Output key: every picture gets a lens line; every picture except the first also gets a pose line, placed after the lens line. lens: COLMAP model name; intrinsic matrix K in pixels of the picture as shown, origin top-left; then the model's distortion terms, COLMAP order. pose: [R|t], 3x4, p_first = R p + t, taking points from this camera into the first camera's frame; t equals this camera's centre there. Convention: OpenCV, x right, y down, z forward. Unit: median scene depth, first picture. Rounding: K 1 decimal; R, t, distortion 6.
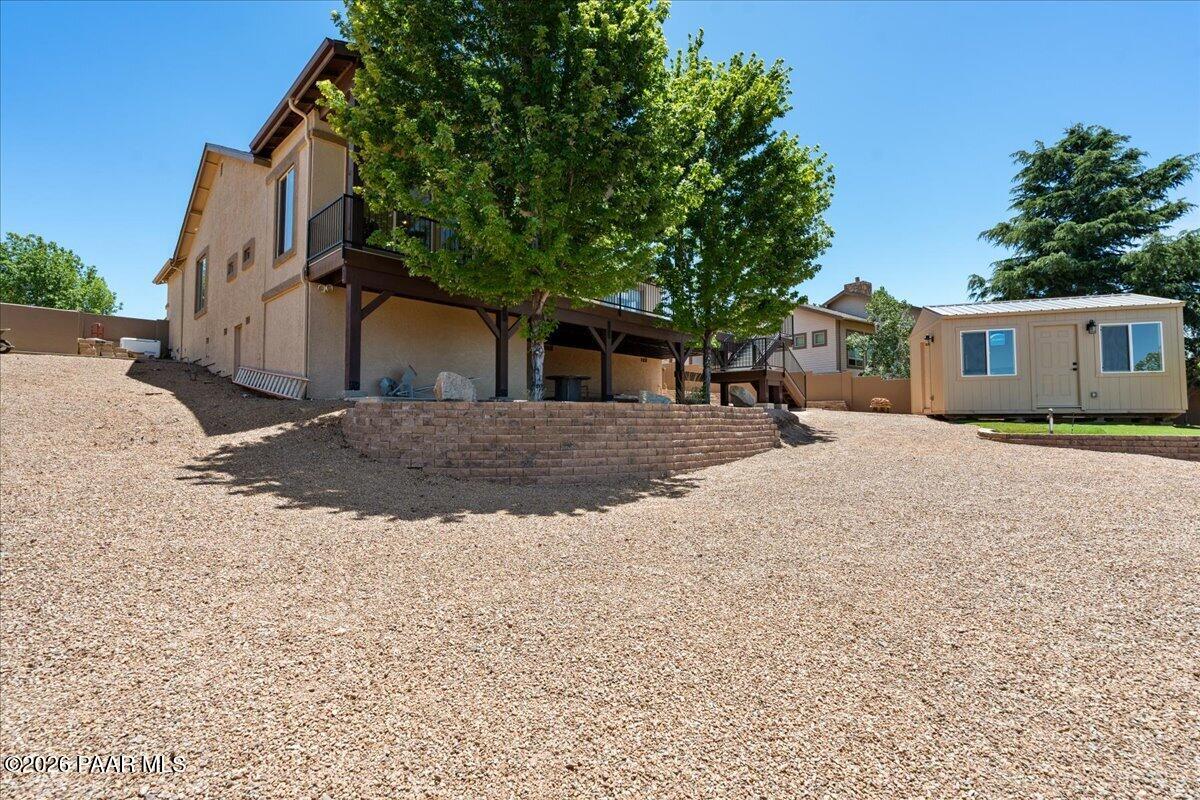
lens RADIAL K [[541.7, 0, 606.3], [0, 541.7, 397.9], [0, 0, 1]] dist [-0.008167, 0.002840]
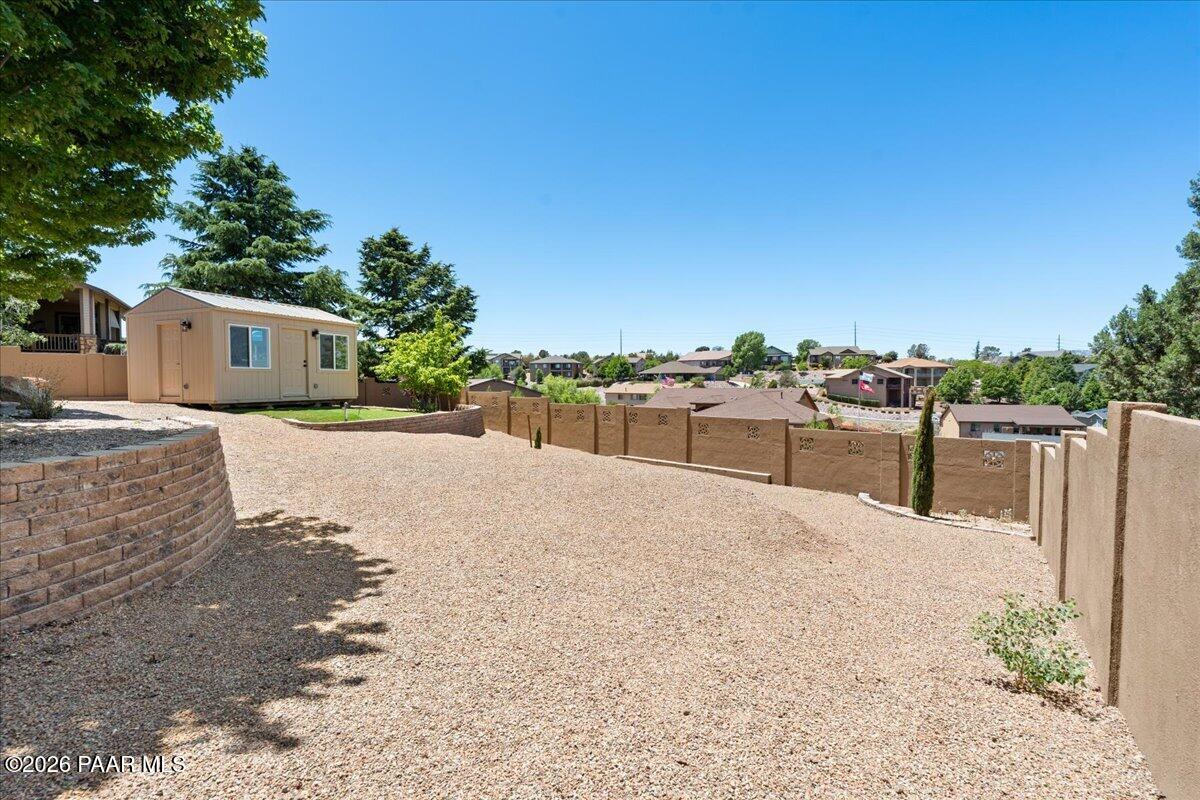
lens RADIAL K [[541.7, 0, 598.0], [0, 541.7, 398.1], [0, 0, 1]] dist [-0.008167, 0.002840]
pose [[0.015781, -0.030468, 0.999411, -0.399069], [-0.046382, 0.998437, 0.031170, -0.048391], [-0.998799, -0.046846, 0.014343, 0.280200]]
